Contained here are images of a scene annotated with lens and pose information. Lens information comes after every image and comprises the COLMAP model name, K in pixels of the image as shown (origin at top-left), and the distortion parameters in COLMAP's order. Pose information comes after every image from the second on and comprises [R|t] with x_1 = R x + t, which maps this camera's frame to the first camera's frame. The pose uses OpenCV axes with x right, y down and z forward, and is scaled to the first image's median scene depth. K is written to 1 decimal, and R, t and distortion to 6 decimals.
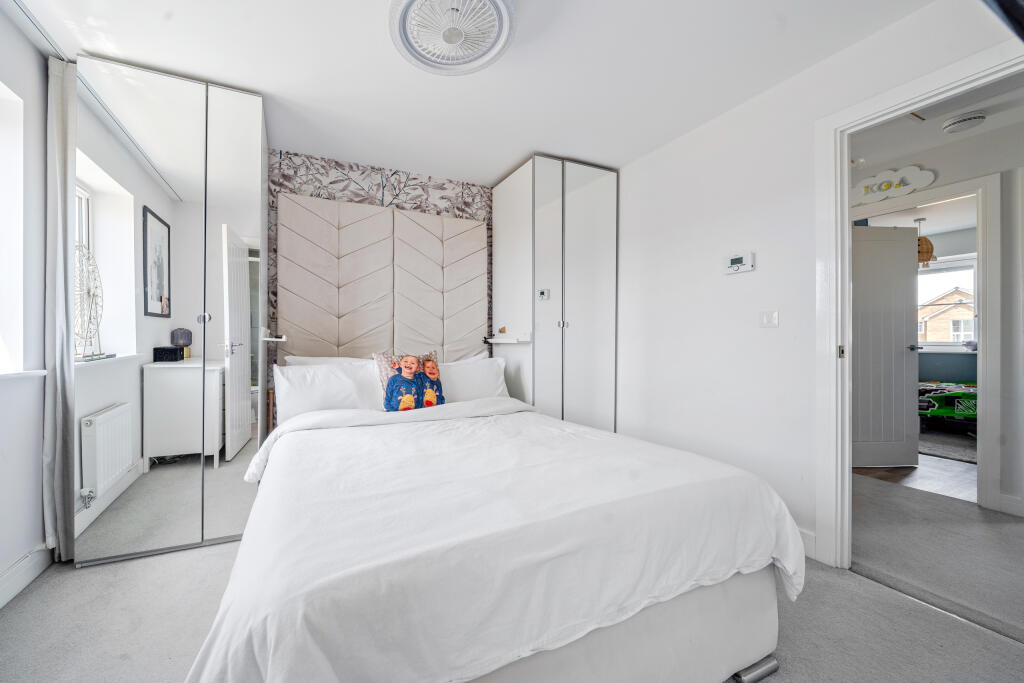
lens RADIAL K [[353.3, 0, 495.6], [0, 353.3, 335.0], [0, 0, 1]] dist [0.000239, 0.000067]
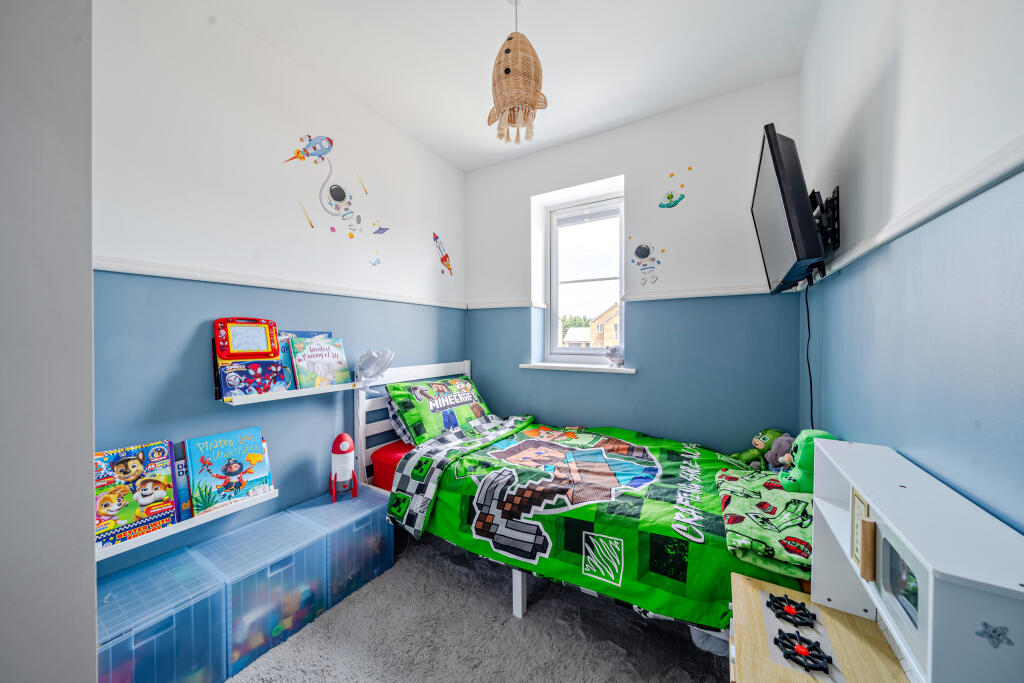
lens RADIAL K [[353.3, 0, 495.6], [0, 353.3, 335.0], [0, 0, 1]] dist [0.000239, 0.000067]
pose [[0.827516, -0.002205, 0.561437, 1.008631], [-0.001573, 0.999979, 0.006246, -0.006407], [-0.561440, -0.006052, 0.827496, 0.744467]]
